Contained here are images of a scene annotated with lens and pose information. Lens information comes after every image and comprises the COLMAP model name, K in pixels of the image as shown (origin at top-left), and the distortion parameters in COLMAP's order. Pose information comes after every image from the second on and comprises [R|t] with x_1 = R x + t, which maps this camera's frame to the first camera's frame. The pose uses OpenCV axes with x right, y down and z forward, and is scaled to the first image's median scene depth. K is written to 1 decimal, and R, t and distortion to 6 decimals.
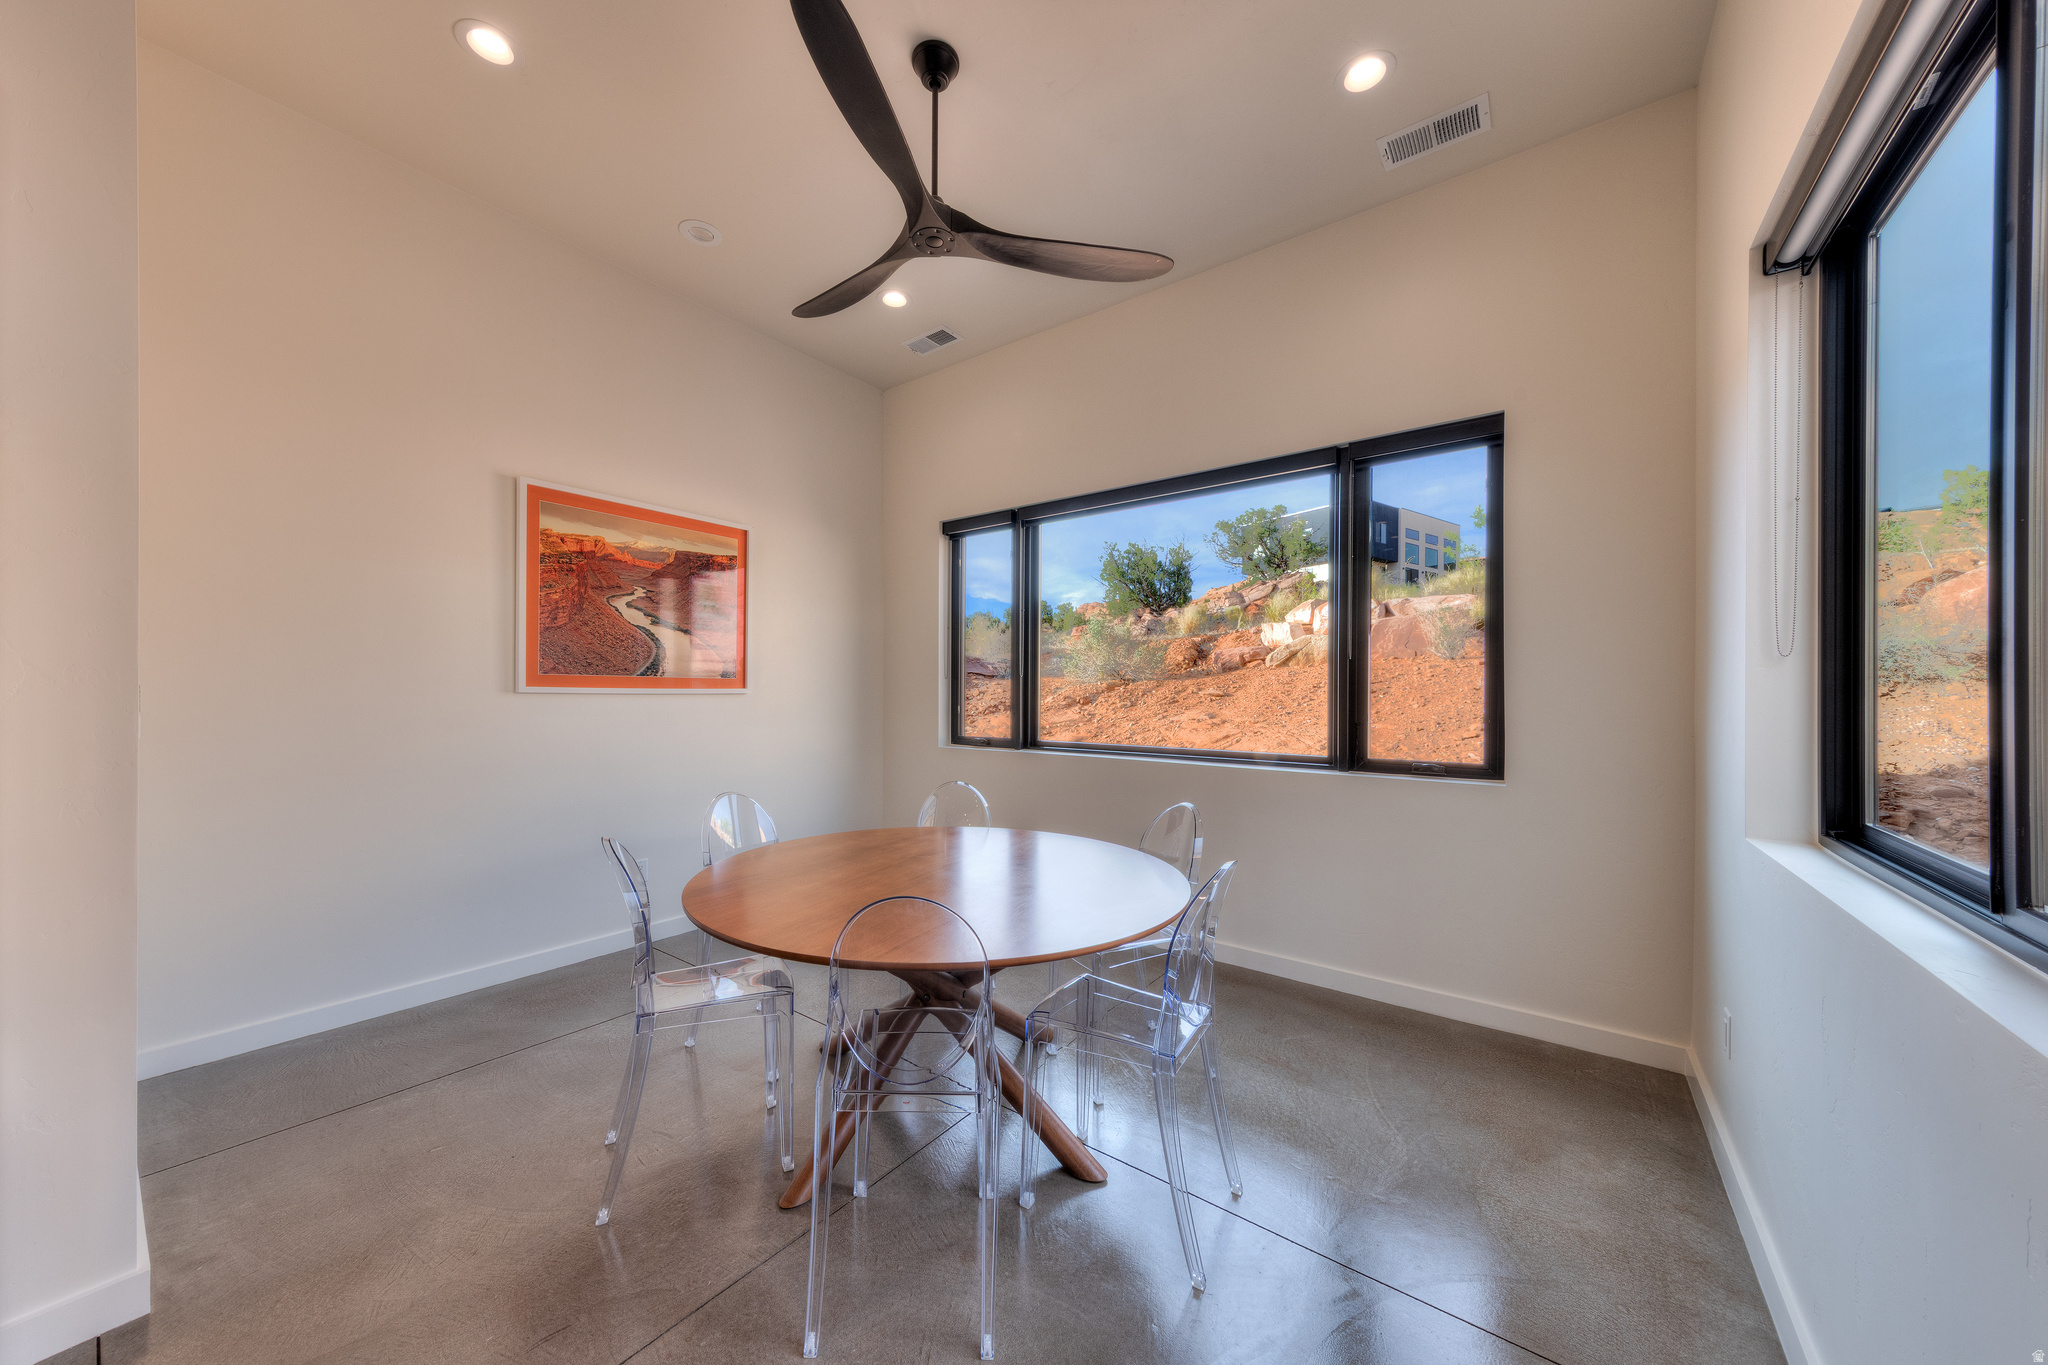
lens RADIAL K [[726.4, 0, 1039.5], [0, 726.4, 695.3], [0, 0, 1]] dist [0.004128, -0.000042]
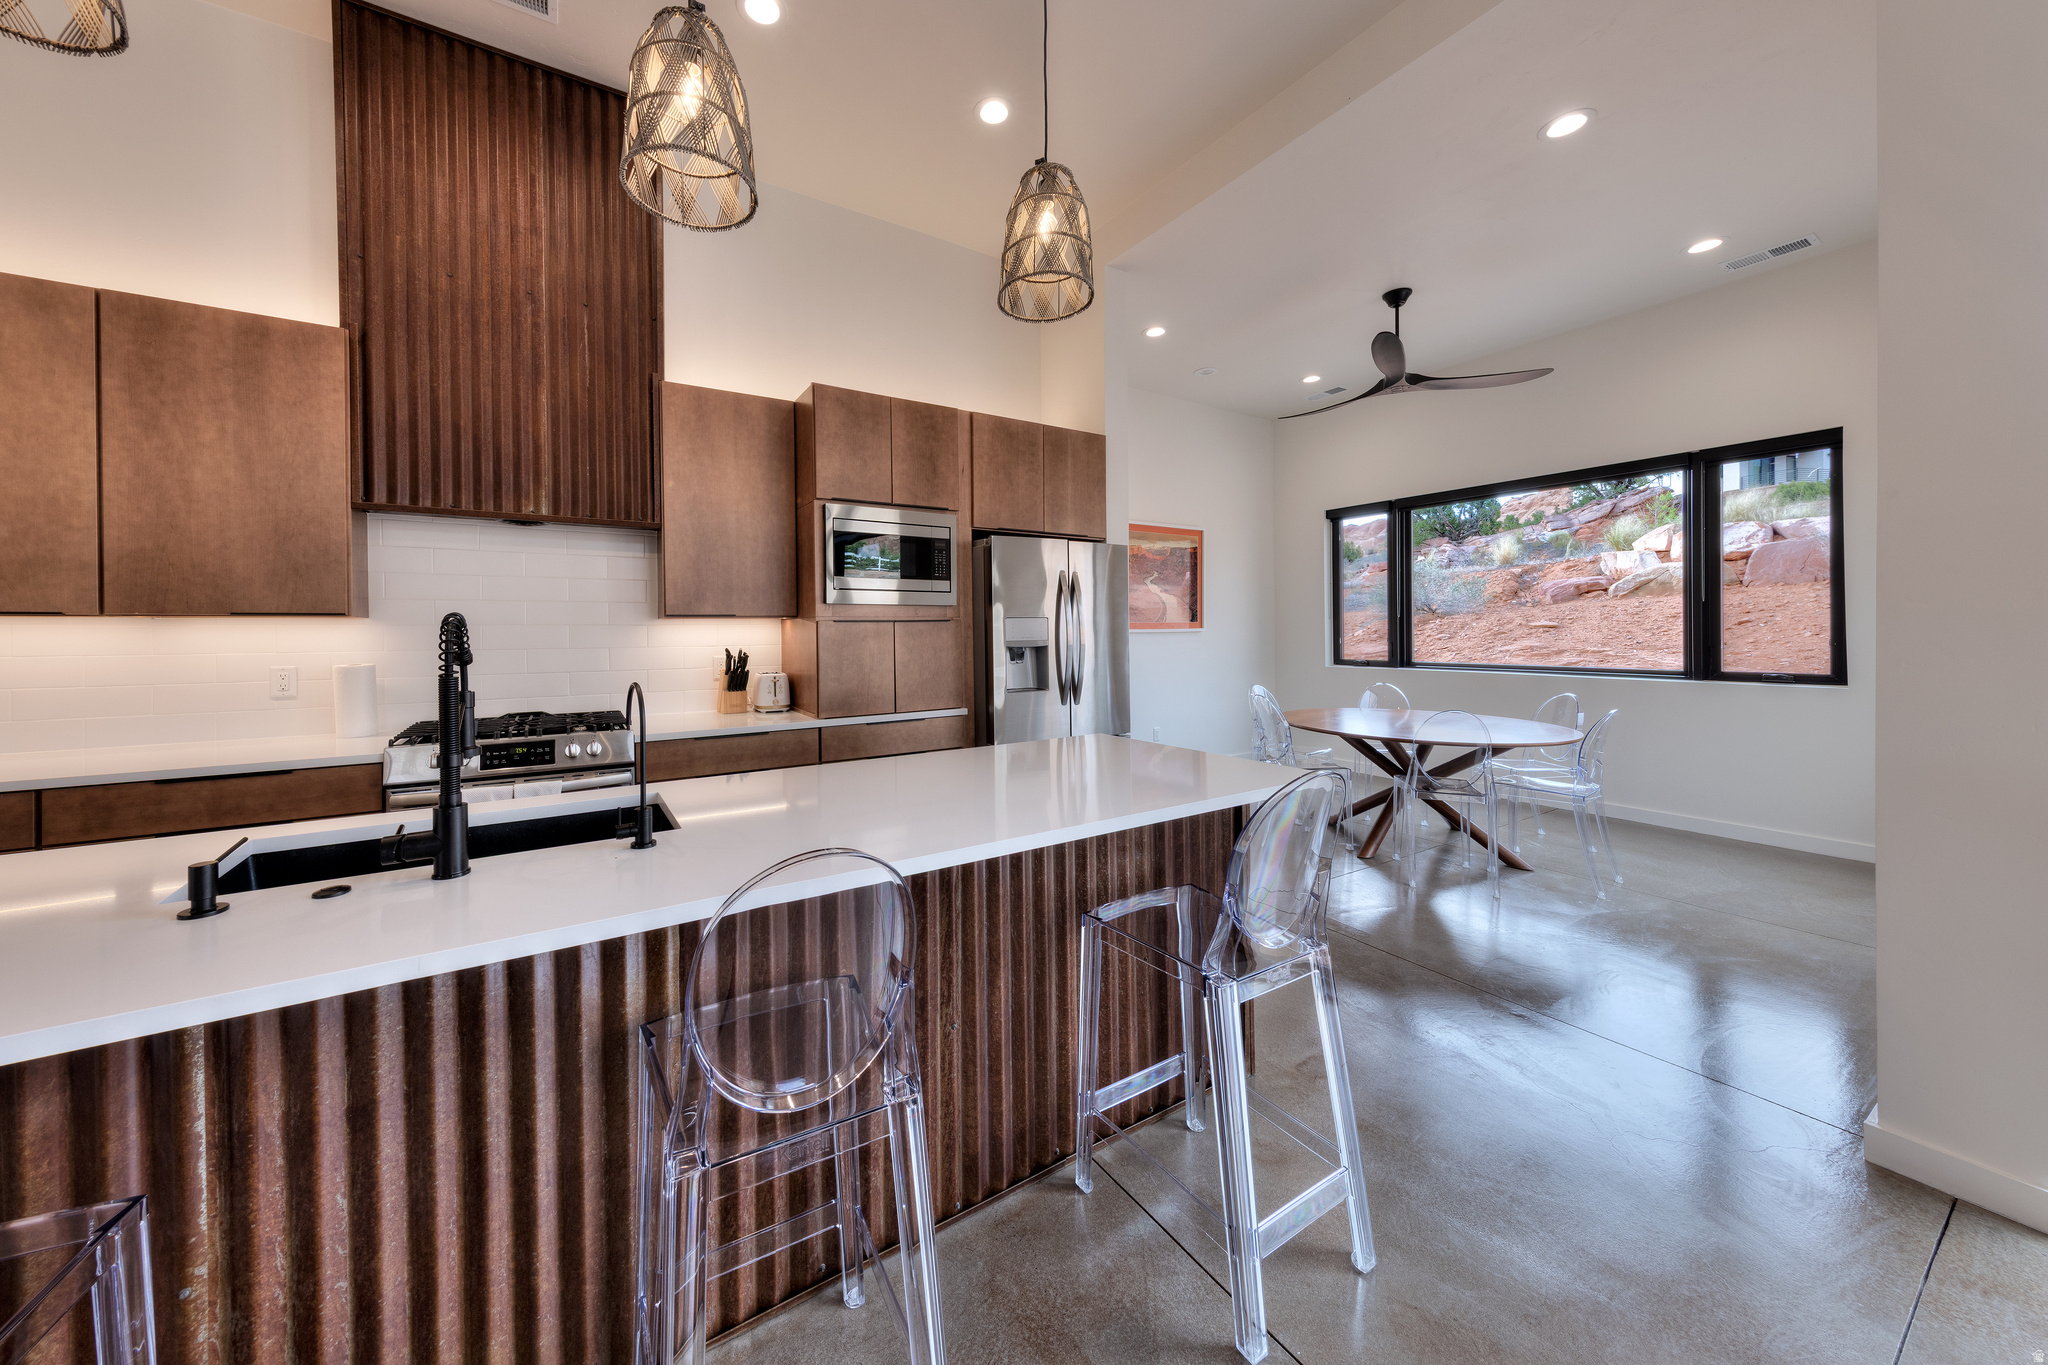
lens RADIAL K [[710.2, 0, 962.1], [0, 710.2, 630.9], [0, 0, 1]] dist [0.008315, -0.001824]
pose [[0.911803, -0.015890, -0.410320, -0.105878], [0.015712, 0.999869, -0.003807, -0.002528], [0.410327, -0.002976, 0.911934, -0.286447]]
